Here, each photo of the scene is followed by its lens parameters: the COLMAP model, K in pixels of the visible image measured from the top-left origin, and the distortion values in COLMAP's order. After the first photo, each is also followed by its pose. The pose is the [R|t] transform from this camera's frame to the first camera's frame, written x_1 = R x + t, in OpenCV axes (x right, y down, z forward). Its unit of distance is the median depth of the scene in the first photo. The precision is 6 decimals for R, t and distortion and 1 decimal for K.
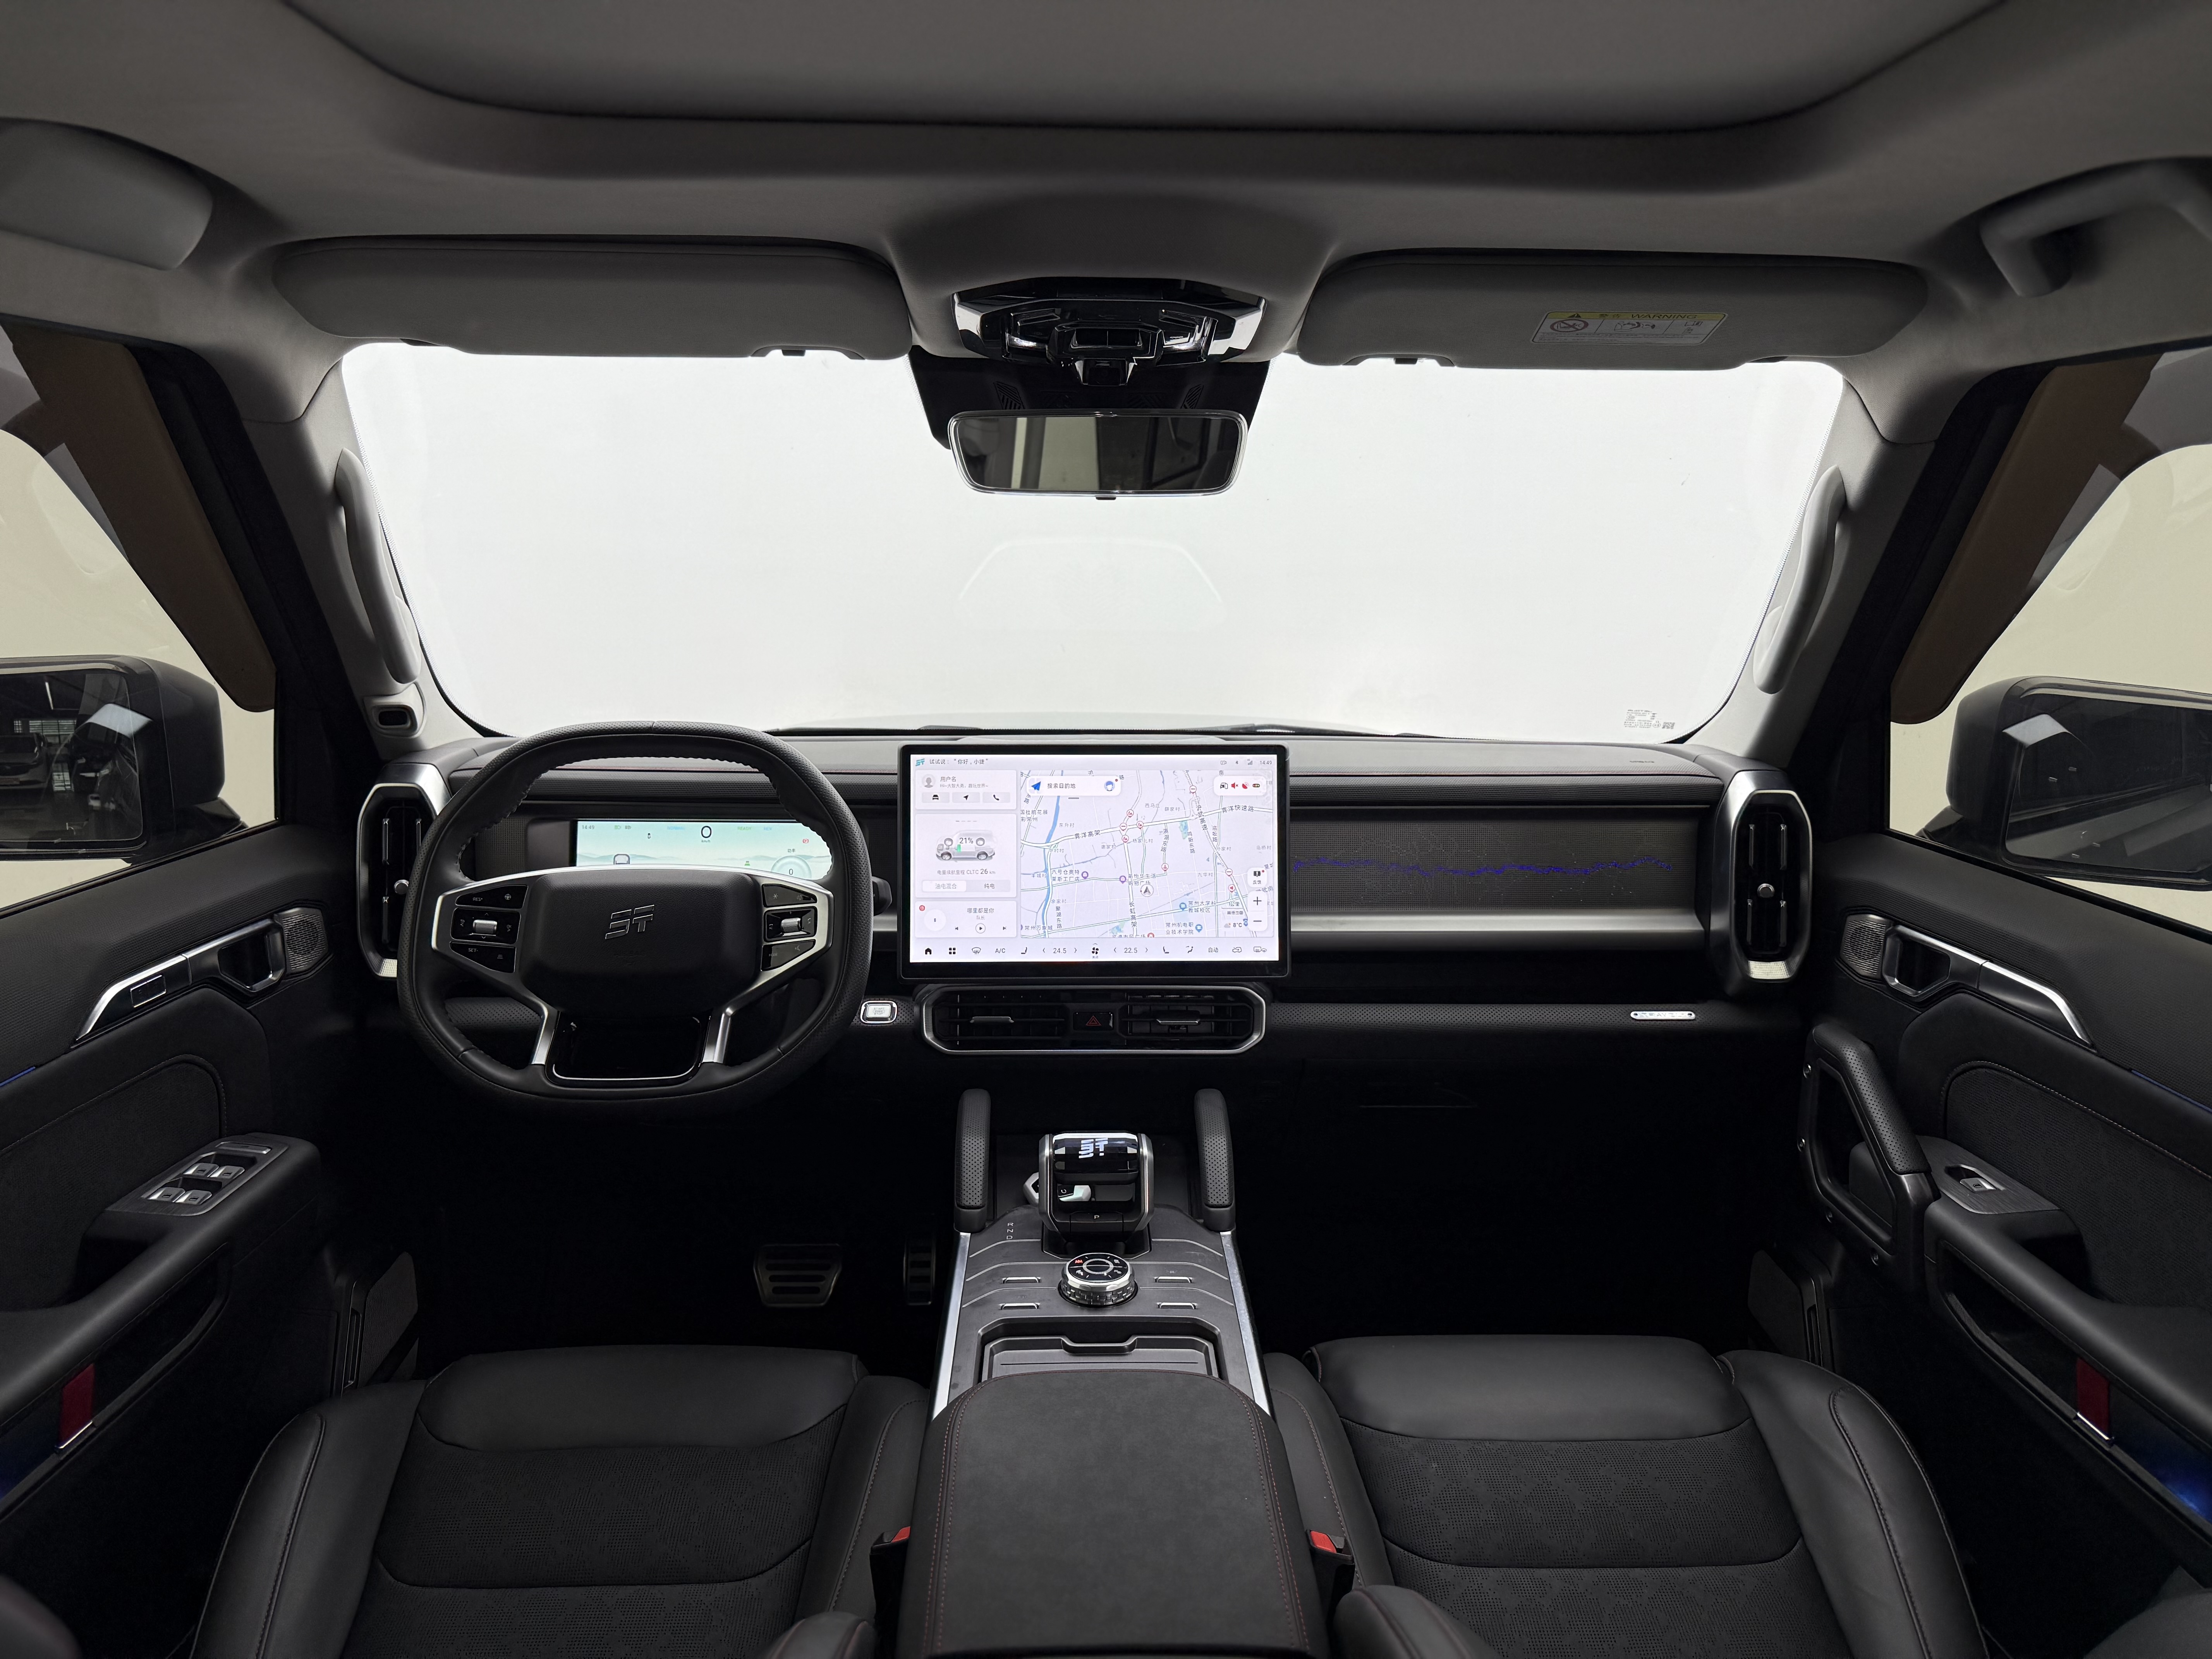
lens RADIAL K [[1478.2, 0, 1106.0], [0, 1478.2, 829.5], [0, 0, 1]] dist [0.067153, -0.080484]
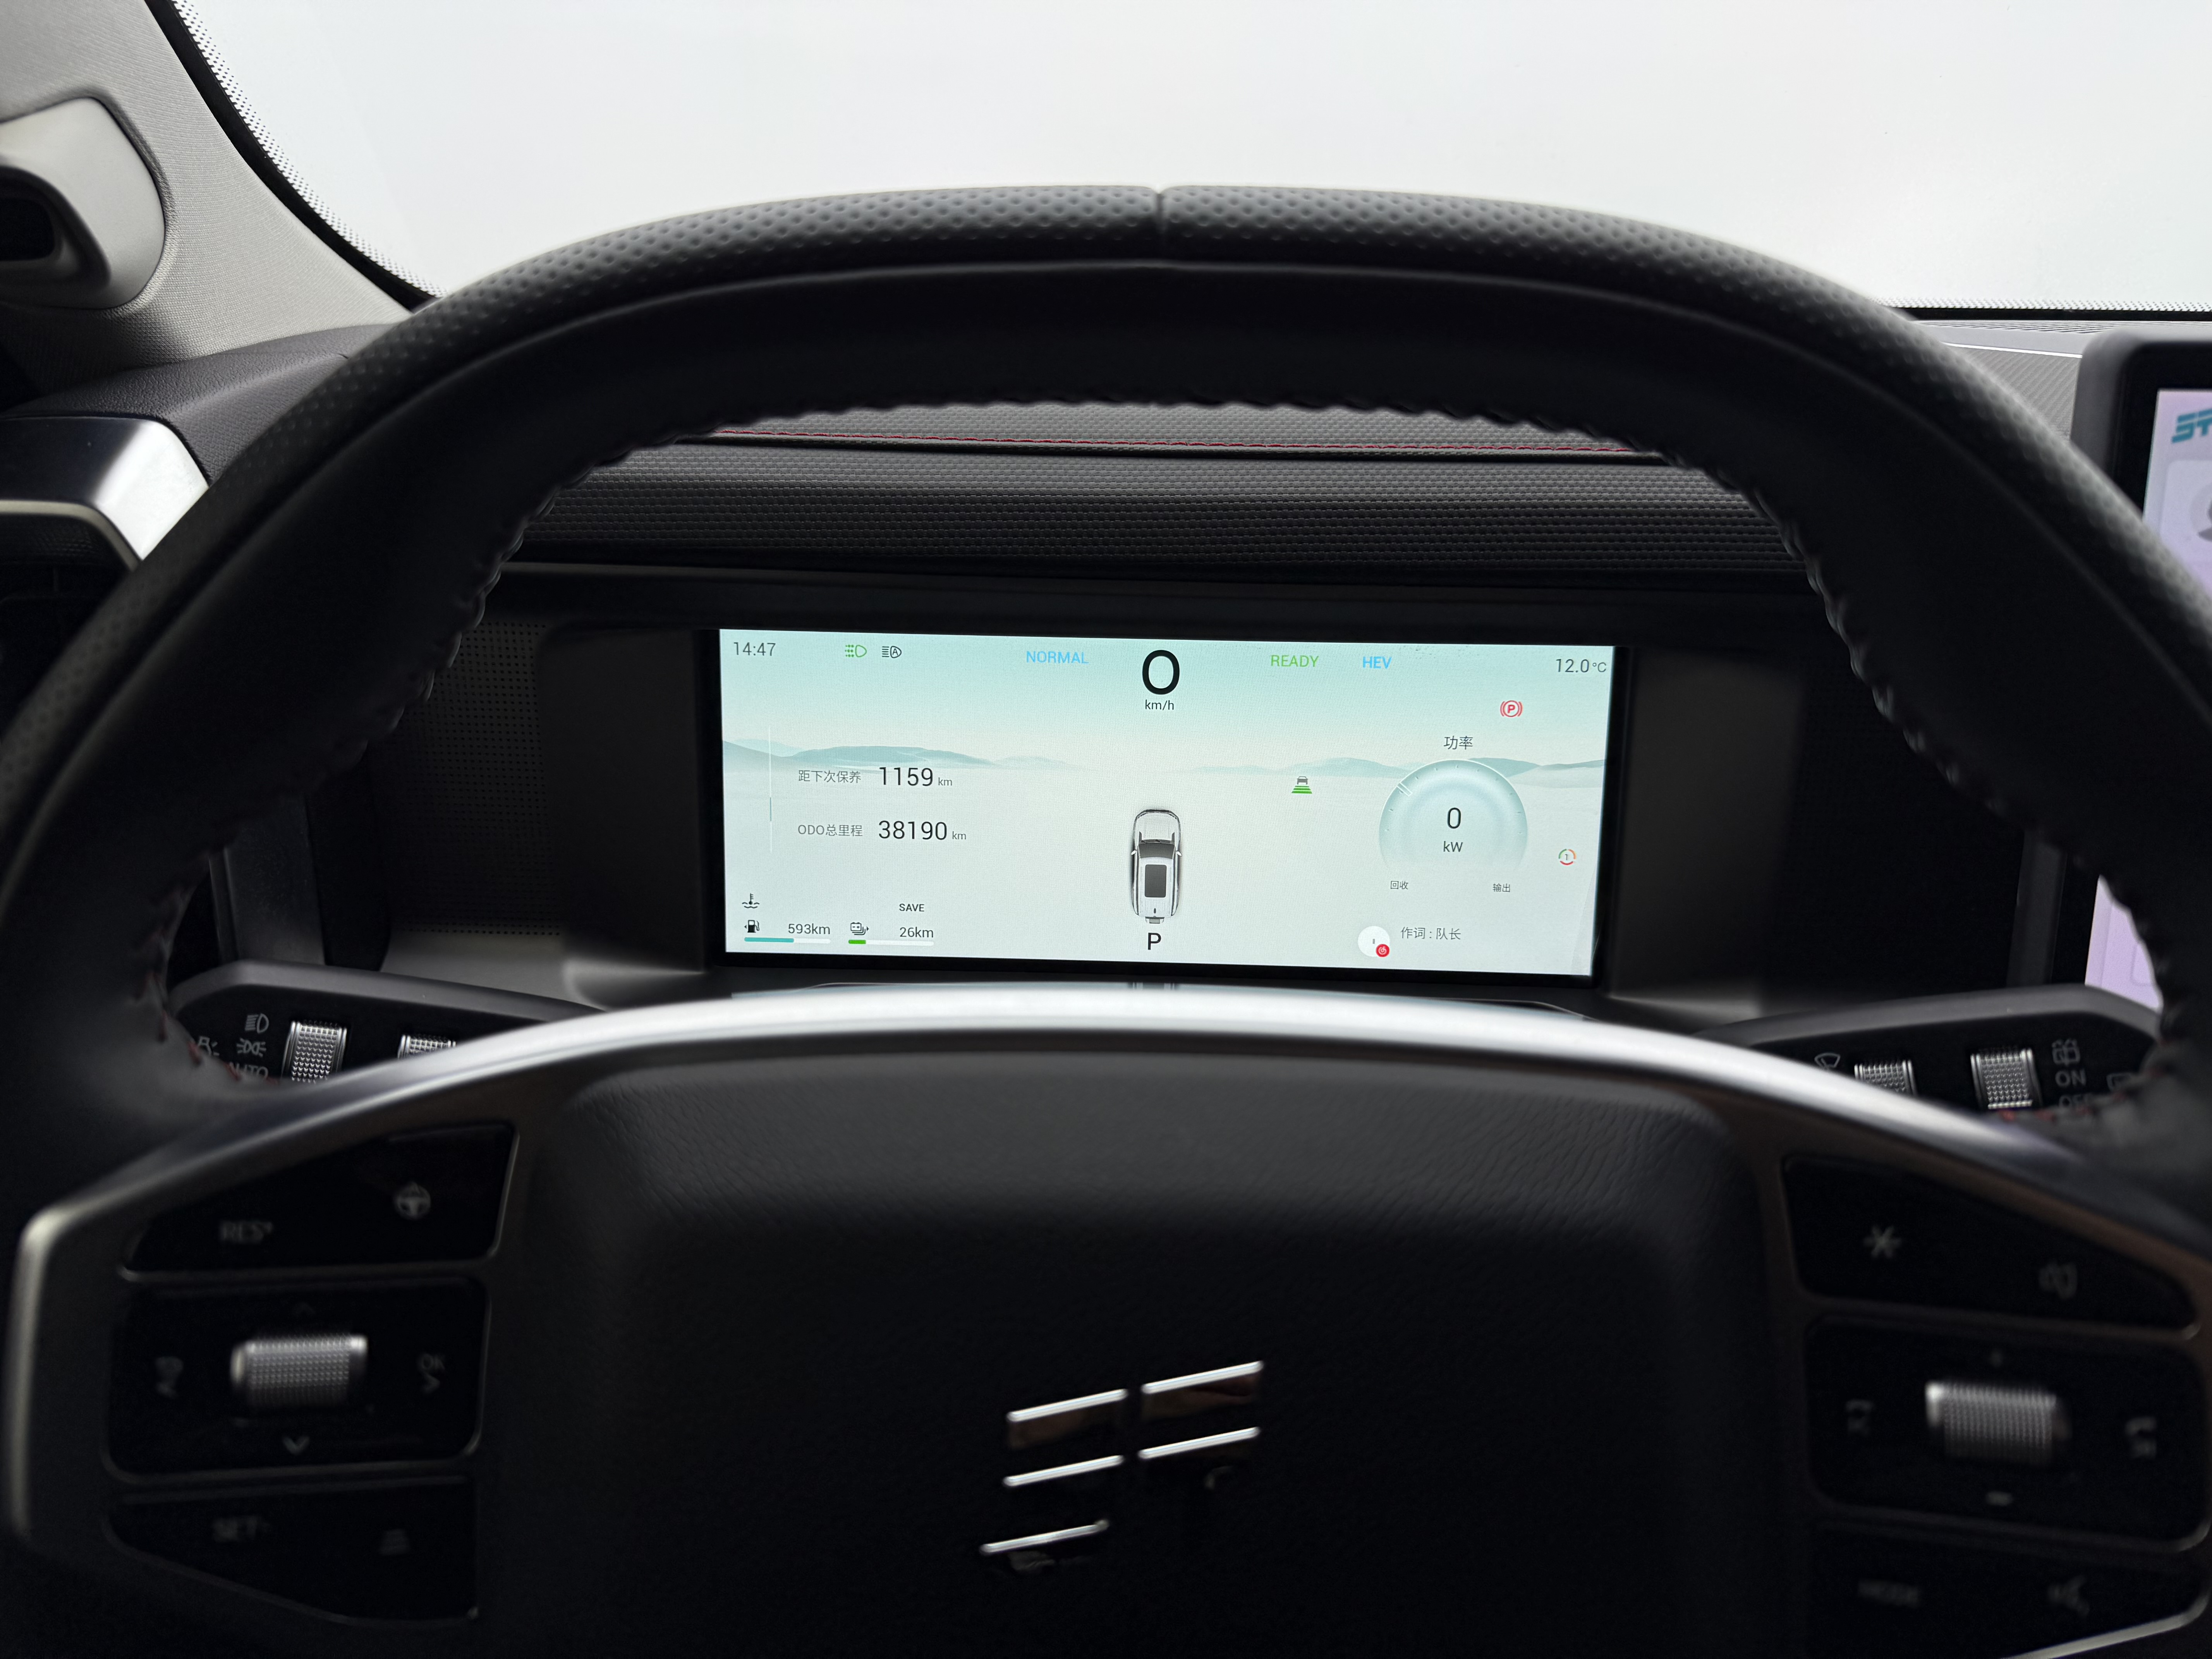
lens RADIAL K [[1478.2, 0, 1106.0], [0, 1478.2, 829.5], [0, 0, 1]] dist [0.067153, -0.080484]
pose [[0.997689, 0.019022, -0.065225, -0.274075], [-0.002745, 0.970510, 0.241044, -0.039548], [0.067886, -0.240308, 0.968320, 0.753658]]
